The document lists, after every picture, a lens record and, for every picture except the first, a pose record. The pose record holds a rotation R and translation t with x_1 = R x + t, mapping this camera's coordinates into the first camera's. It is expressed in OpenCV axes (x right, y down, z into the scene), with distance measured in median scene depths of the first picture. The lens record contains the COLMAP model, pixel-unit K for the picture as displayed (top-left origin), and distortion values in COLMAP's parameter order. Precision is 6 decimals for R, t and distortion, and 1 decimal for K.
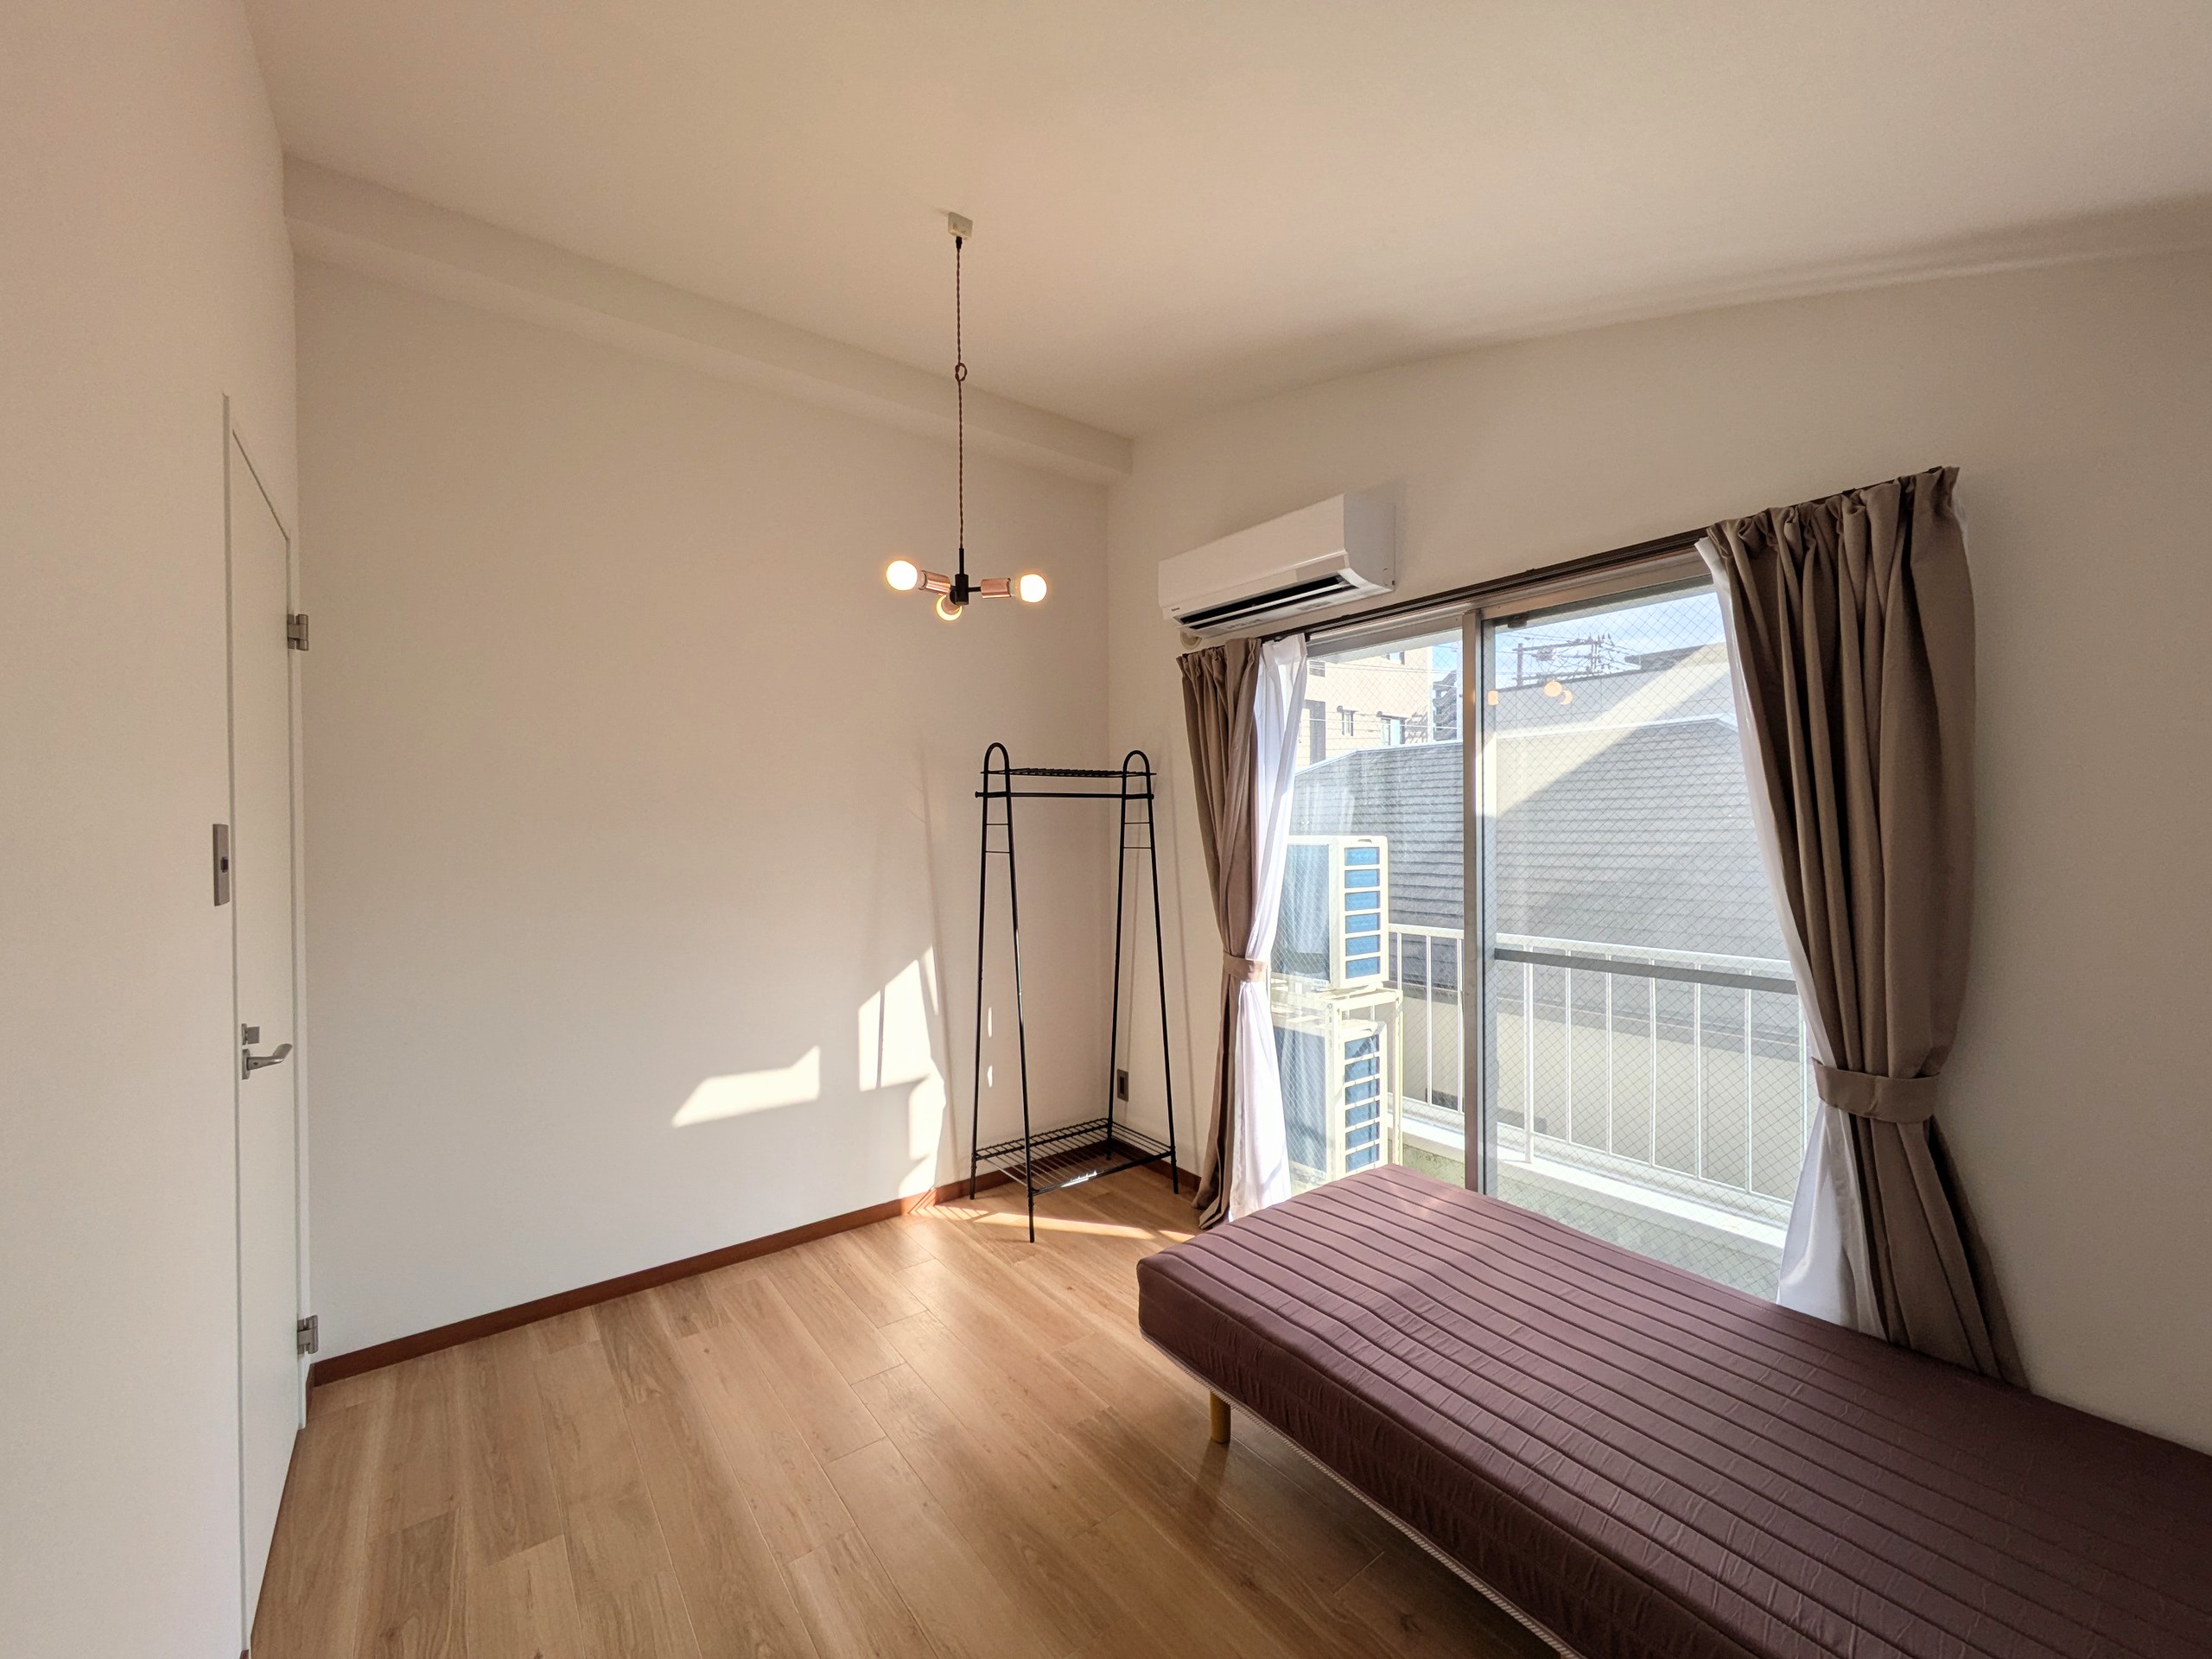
lens RADIAL K [[880.9, 0, 1107.9], [0, 880.9, 828.7], [0, 0, 1]] dist [0.000320, 0.000023]
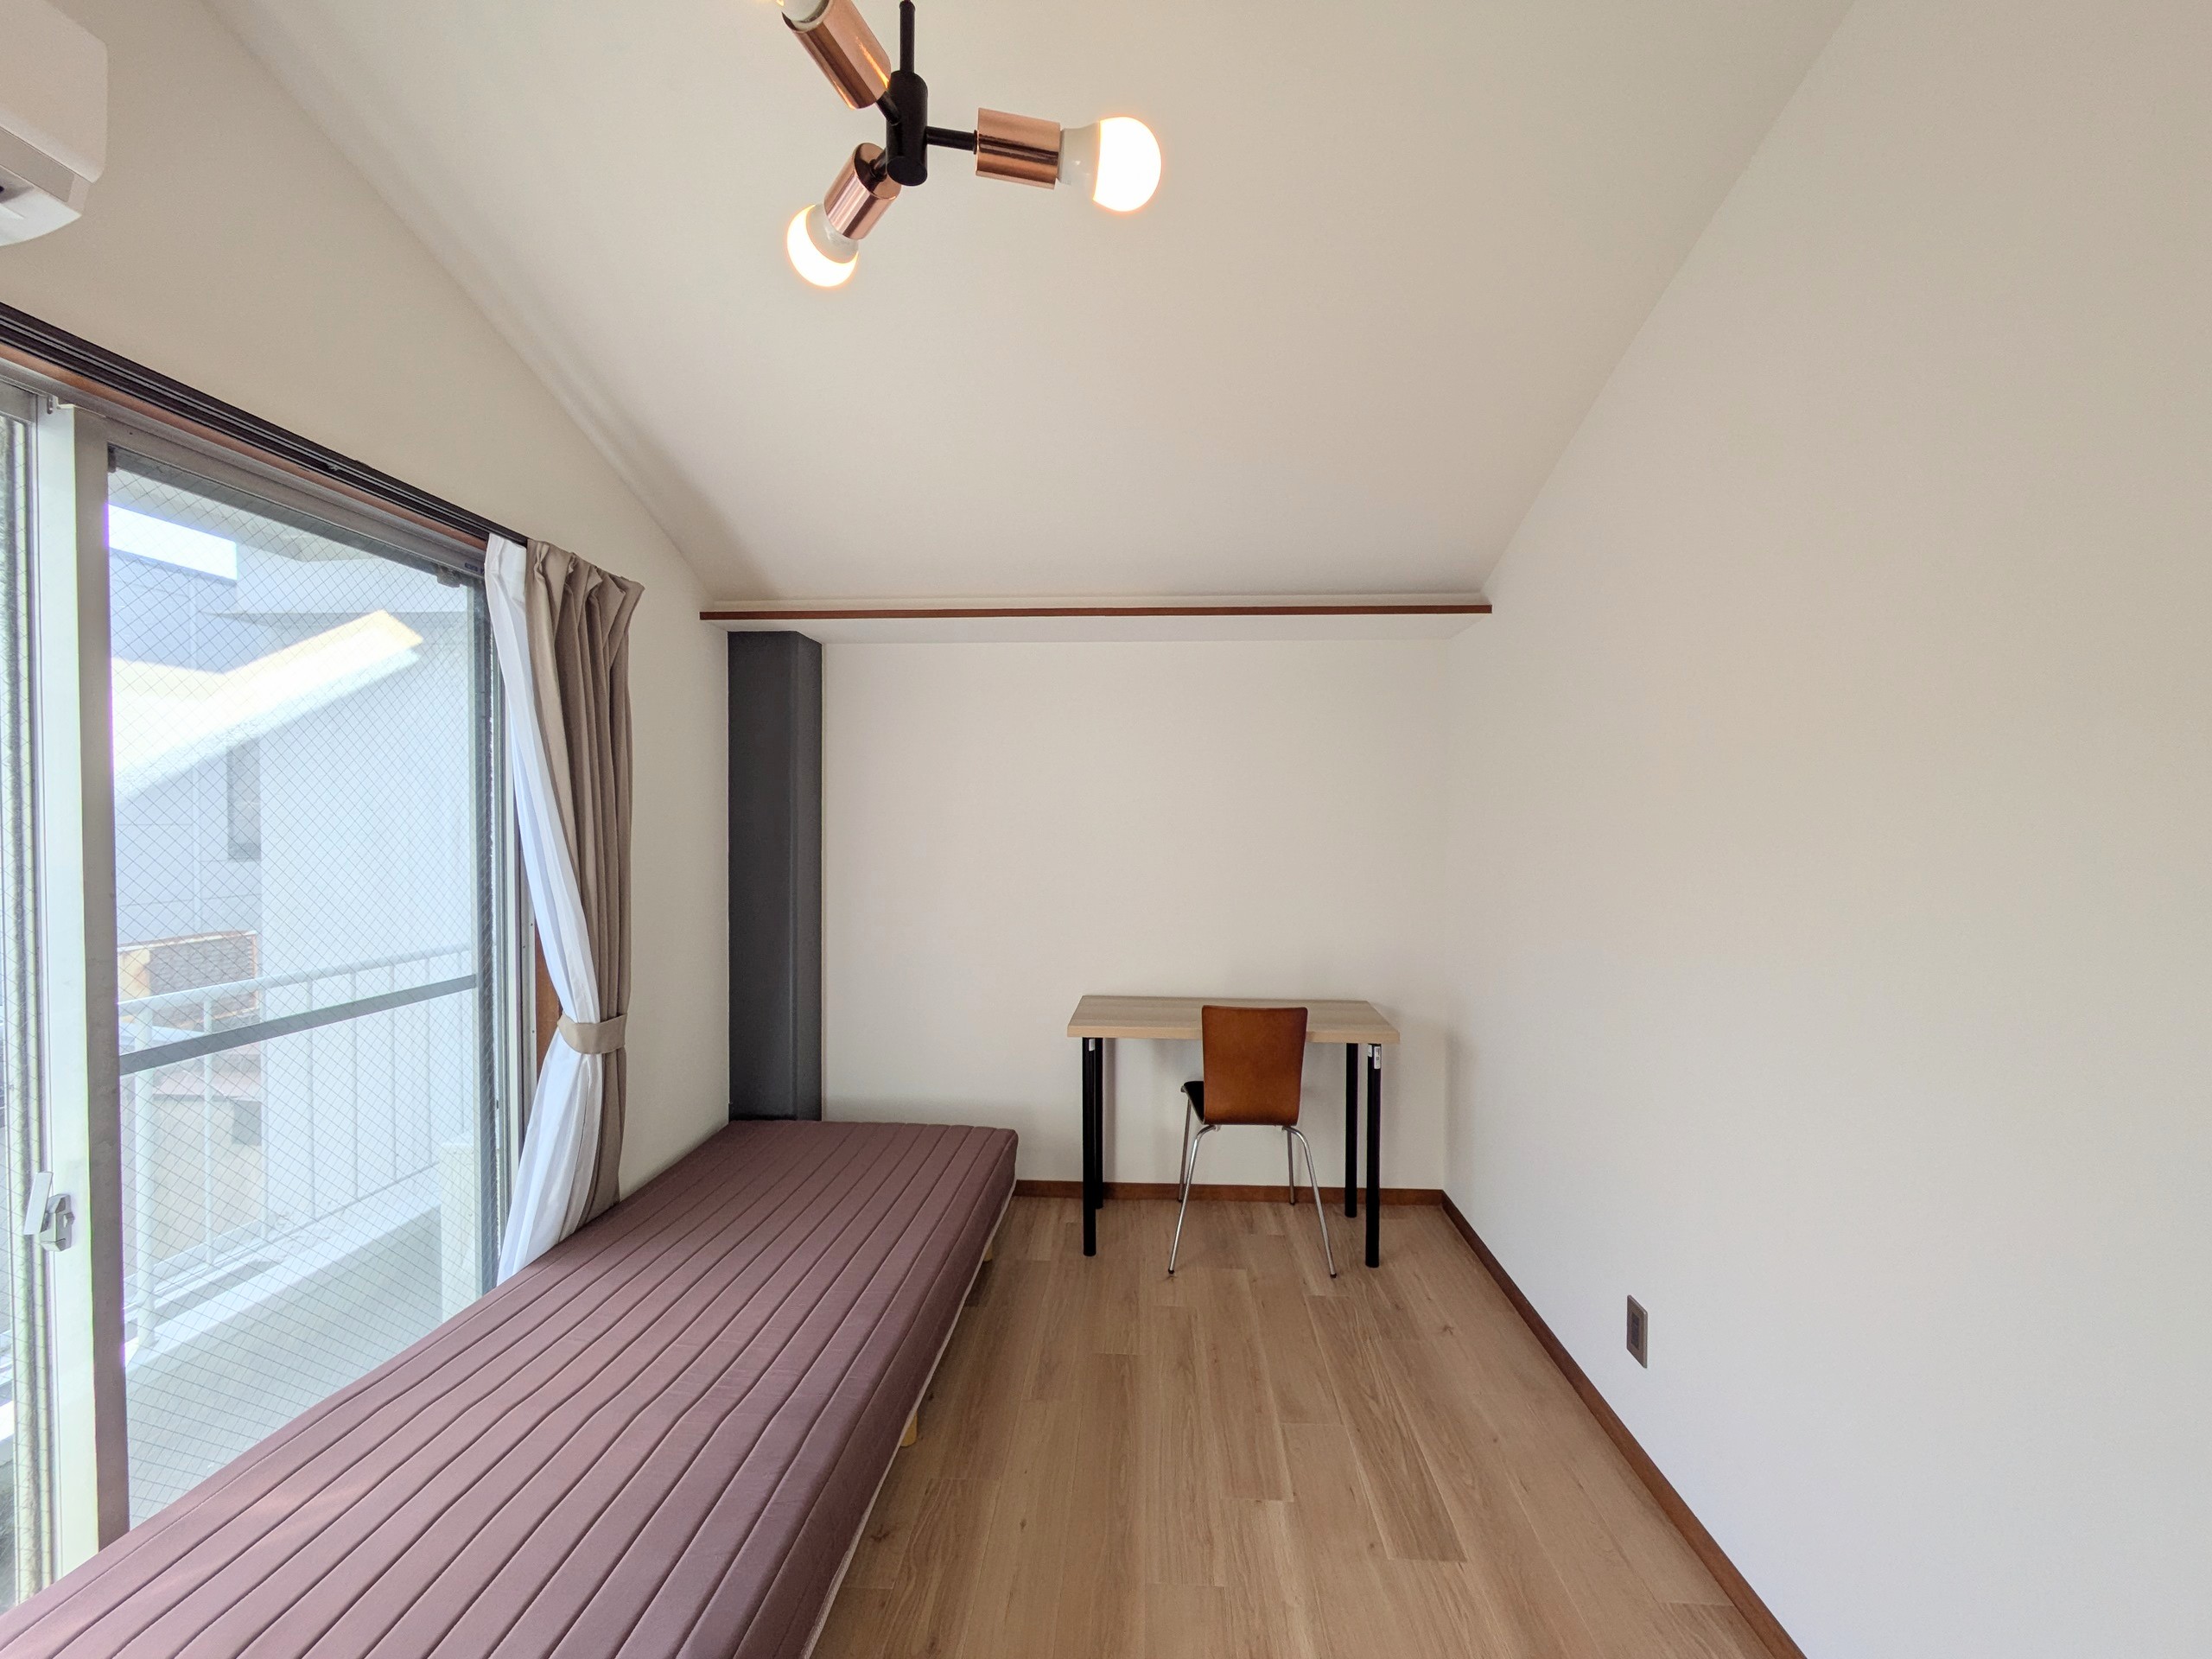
lens RADIAL K [[880.9, 0, 1108.2], [0, 880.9, 829.6], [0, 0, 1]] dist [0.000320, 0.000023]
pose [[-0.753266, 0.005353, 0.657694, -0.399182], [0.012664, 0.999900, 0.006365, -0.002450], [-0.657594, 0.013124, -0.753258, 1.056591]]
